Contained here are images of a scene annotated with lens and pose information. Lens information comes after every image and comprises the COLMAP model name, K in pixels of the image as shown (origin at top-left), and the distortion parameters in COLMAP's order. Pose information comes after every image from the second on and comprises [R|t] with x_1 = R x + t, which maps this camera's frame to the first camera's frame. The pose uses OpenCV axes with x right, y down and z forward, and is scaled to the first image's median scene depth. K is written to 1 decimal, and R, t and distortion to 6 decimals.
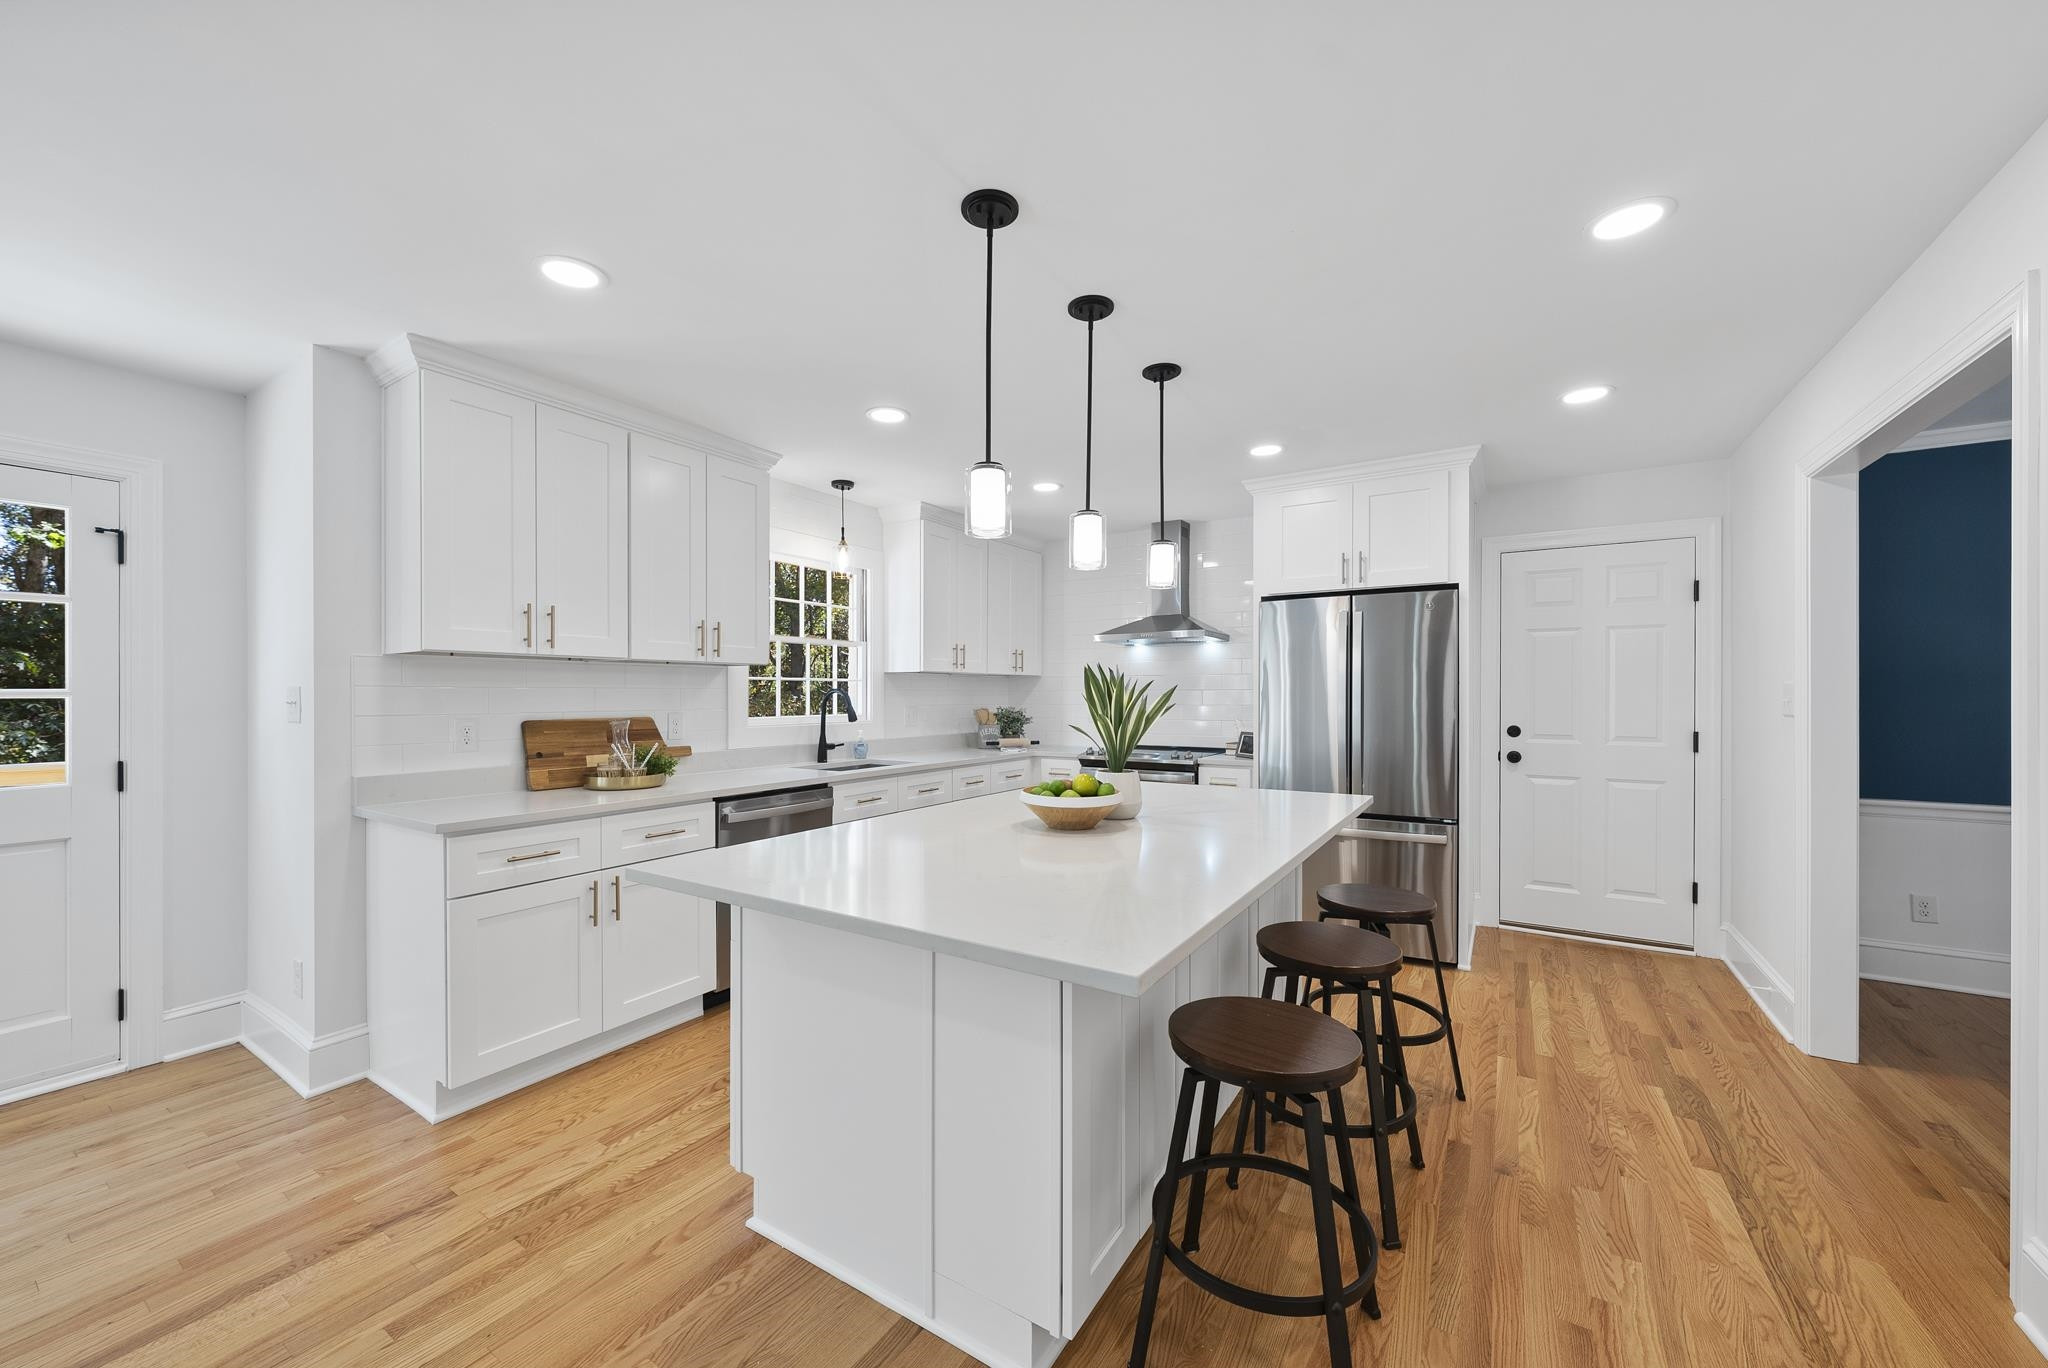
lens RADIAL K [[777.9, 0, 1012.3], [0, 777.9, 700.6], [0, 0, 1]] dist [-0.001085, 0.000188]
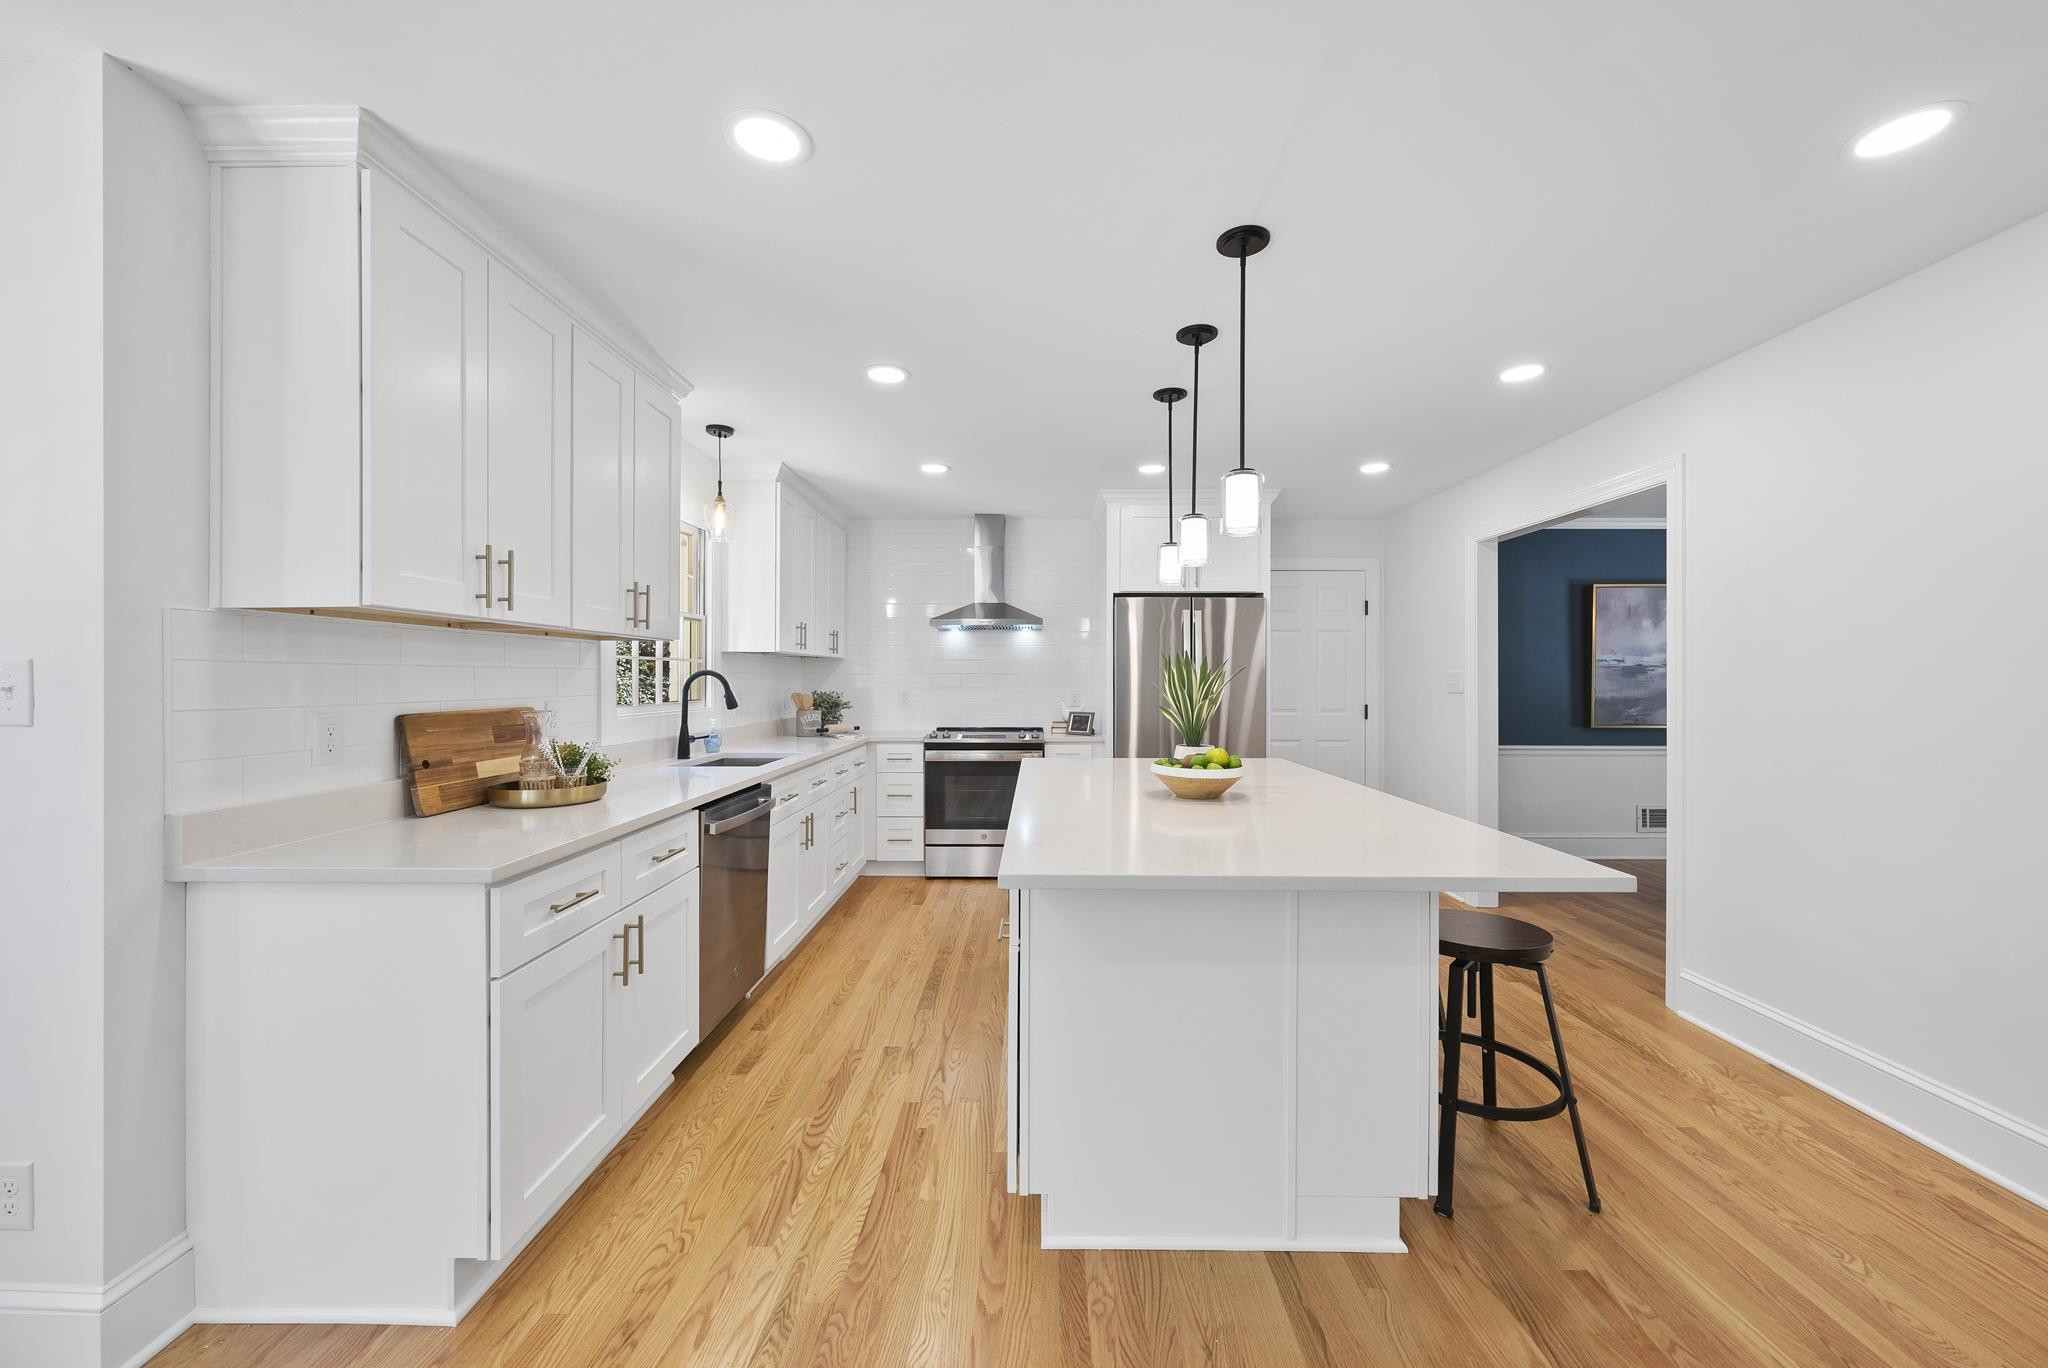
lens RADIAL K [[777.3, 0, 1024.0], [0, 777.3, 684.0], [0, 0, 1]] dist [-0.001949, 0.000019]
pose [[0.843575, -0.001436, 0.537009, -0.555662], [0.001425, 0.999999, 0.000435, -0.000335], [-0.537009, 0.000398, 0.843576, 0.147339]]
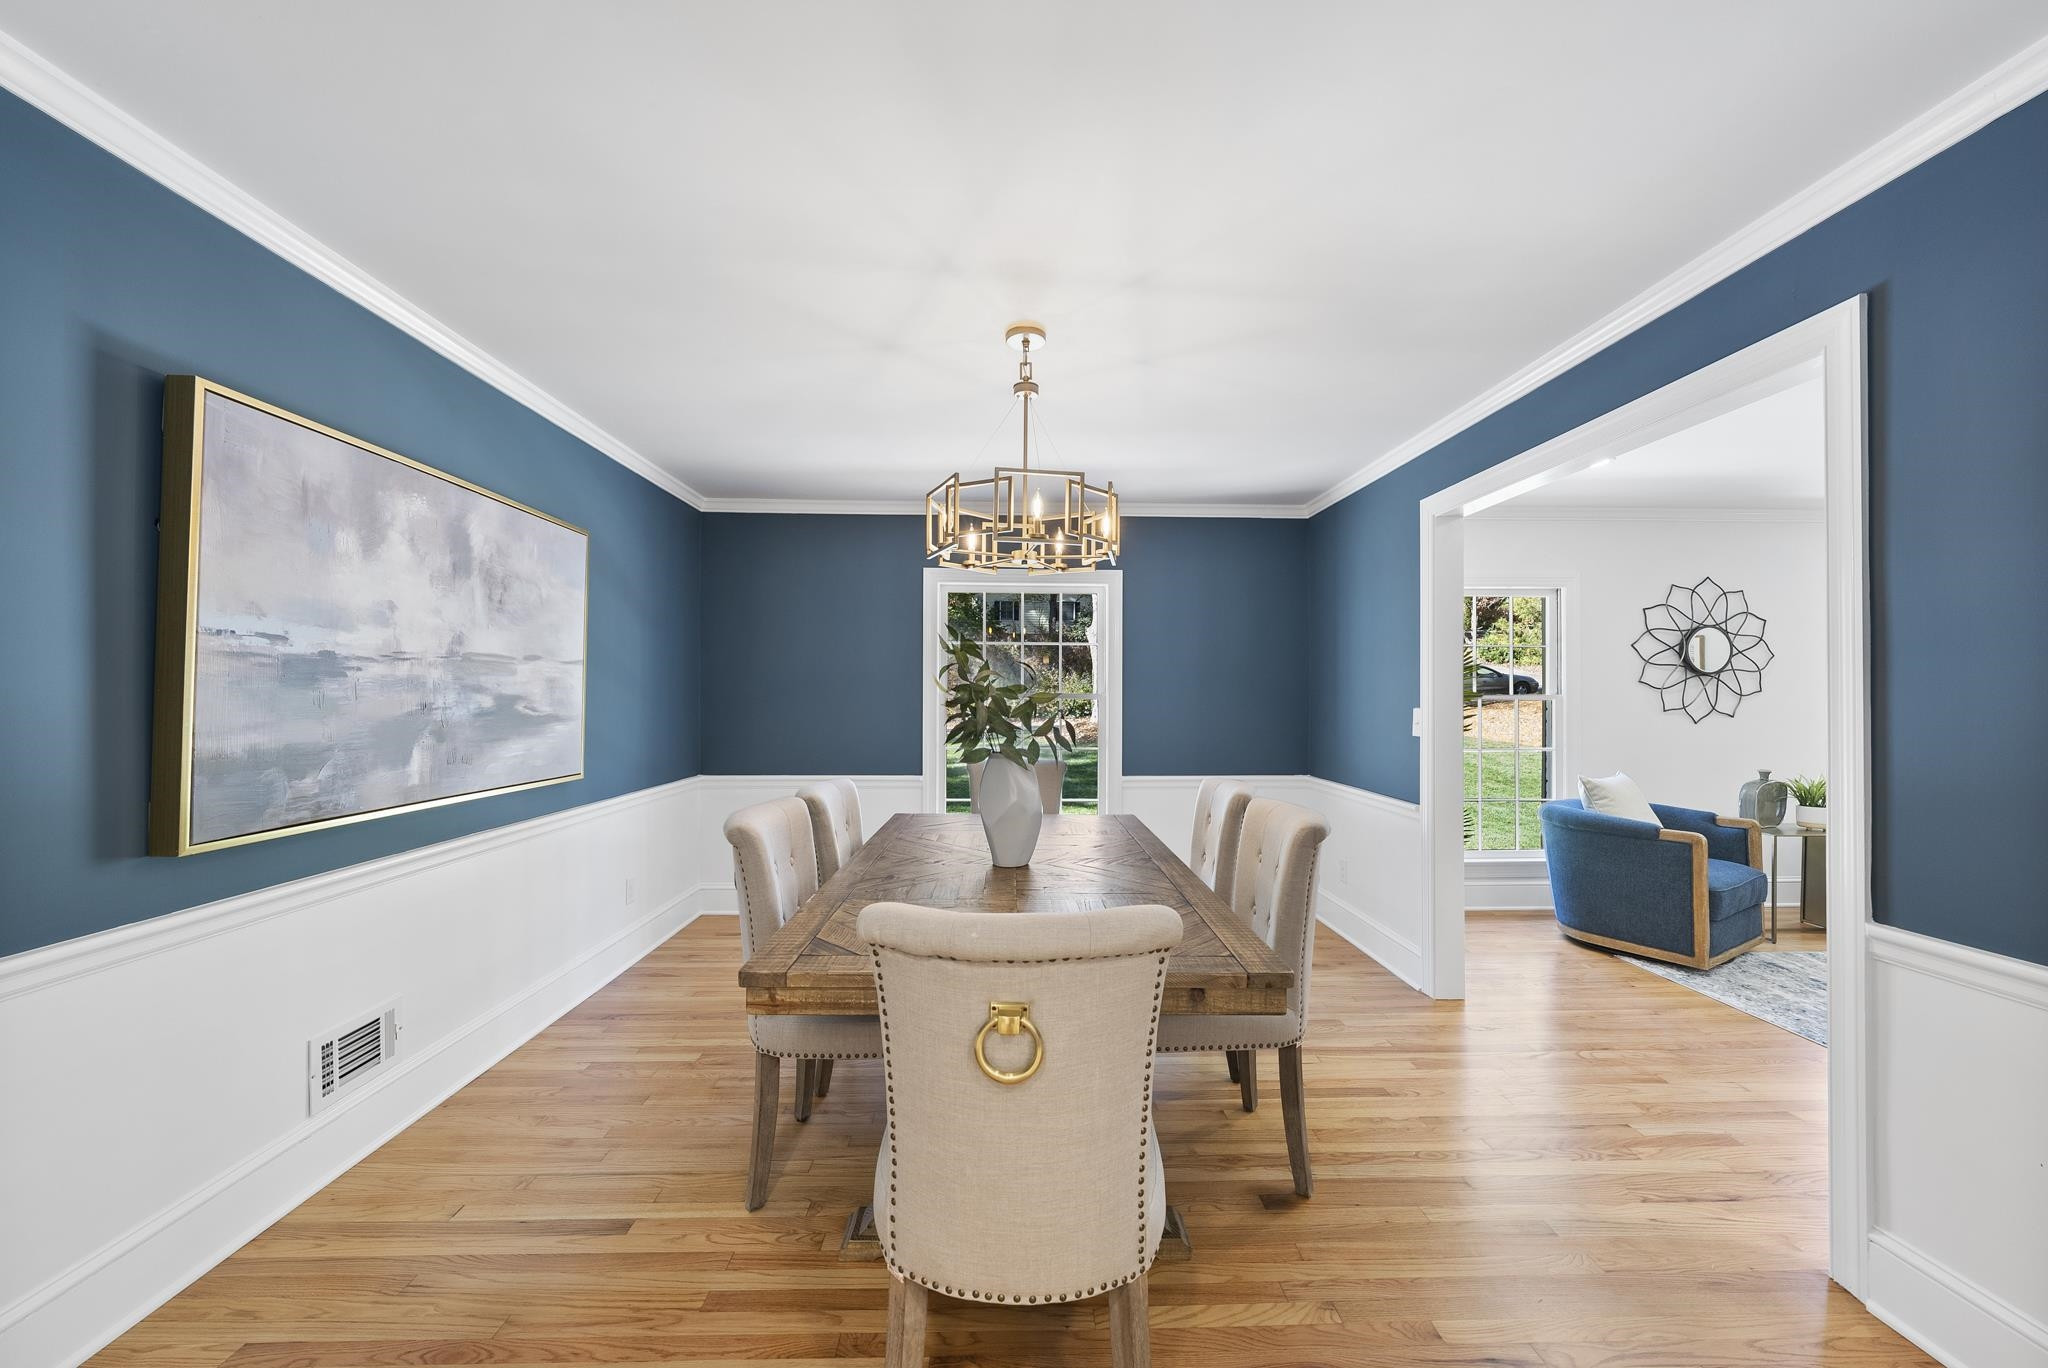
lens RADIAL K [[763.1, 0, 1022.4], [0, 763.1, 680.5], [0, 0, 1]] dist [-0.001871, 0.000820]
pose [[-0.550075, 0.017482, 0.834932, 0.786243], [0.007731, 0.999845, -0.015841, -0.004167], [-0.835080, -0.002258, -0.550125, 0.776240]]
